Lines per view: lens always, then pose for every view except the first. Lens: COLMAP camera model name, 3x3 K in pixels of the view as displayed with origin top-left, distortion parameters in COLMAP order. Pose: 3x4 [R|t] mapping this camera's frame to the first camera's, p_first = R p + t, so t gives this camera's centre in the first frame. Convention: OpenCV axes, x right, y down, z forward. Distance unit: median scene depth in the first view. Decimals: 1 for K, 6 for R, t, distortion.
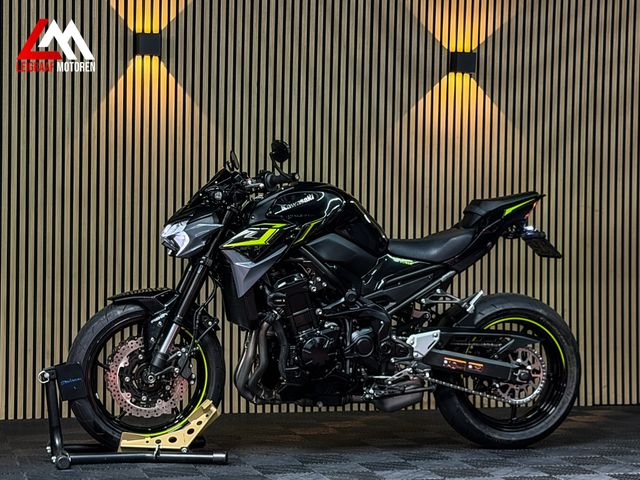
lens RADIAL K [[1393.1, 0, 300.2], [0, 1393.1, 239.6], [0, 0, 1]] dist [0.095321, 0.000000]
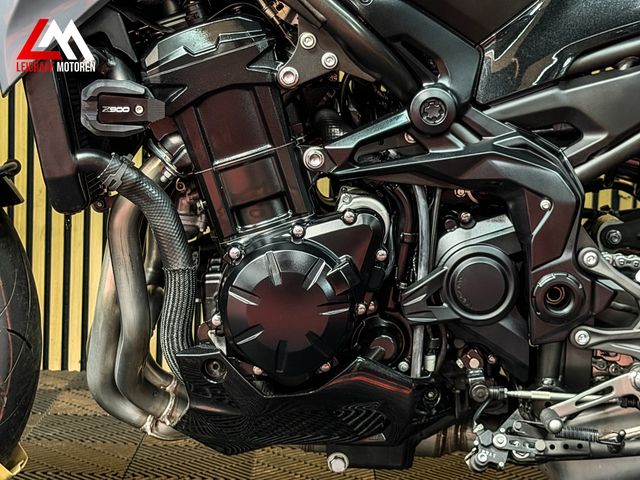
lens RADIAL K [[1393.1, 0, 316.3], [0, 1393.1, 232.7], [0, 0, 1]] dist [0.095321, 0.000000]
pose [[0.963050, 0.050640, -0.264521, 0.088411], [-0.021679, 0.993553, 0.111278, 0.034827], [0.268450, -0.101432, 0.957938, 0.715133]]
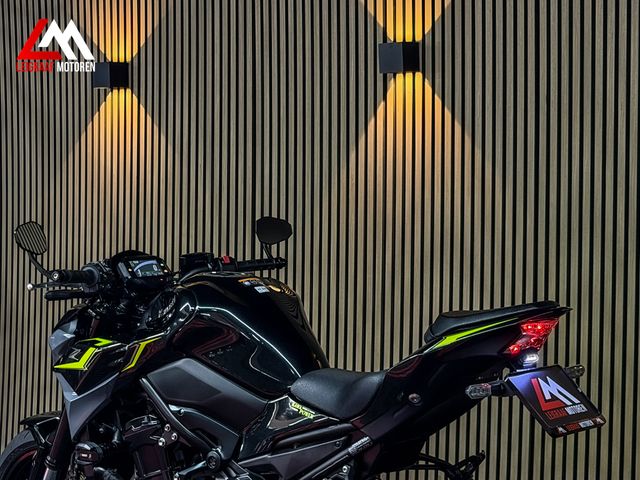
lens RADIAL K [[1393.1, 0, 336.7], [0, 1393.1, 249.0], [0, 0, 1]] dist [0.095321, 0.000000]
pose [[0.590937, 0.022361, -0.806408, 0.571564], [-0.006822, 0.999719, 0.022722, -0.068727], [0.806689, -0.007926, 0.590923, 0.664362]]
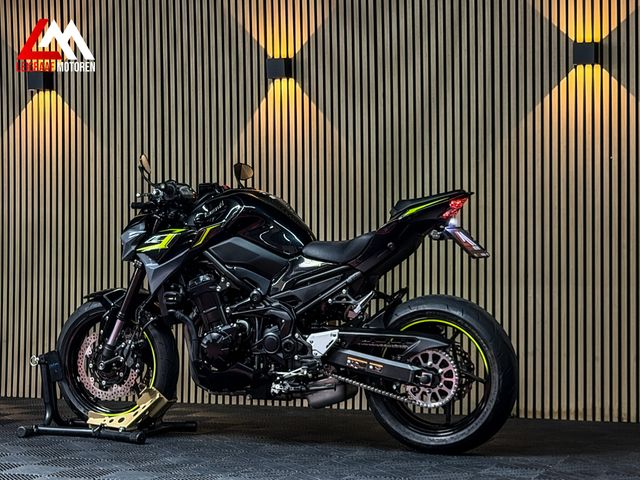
lens RADIAL K [[1393.1, 0, 322.2], [0, 1393.1, 238.4], [0, 0, 1]] dist [0.095321, 0.000000]
pose [[0.793787, -0.019771, -0.607875, 0.715680], [0.012701, 0.999792, -0.015932, 0.014368], [0.608063, 0.004926, 0.793873, 0.185440]]
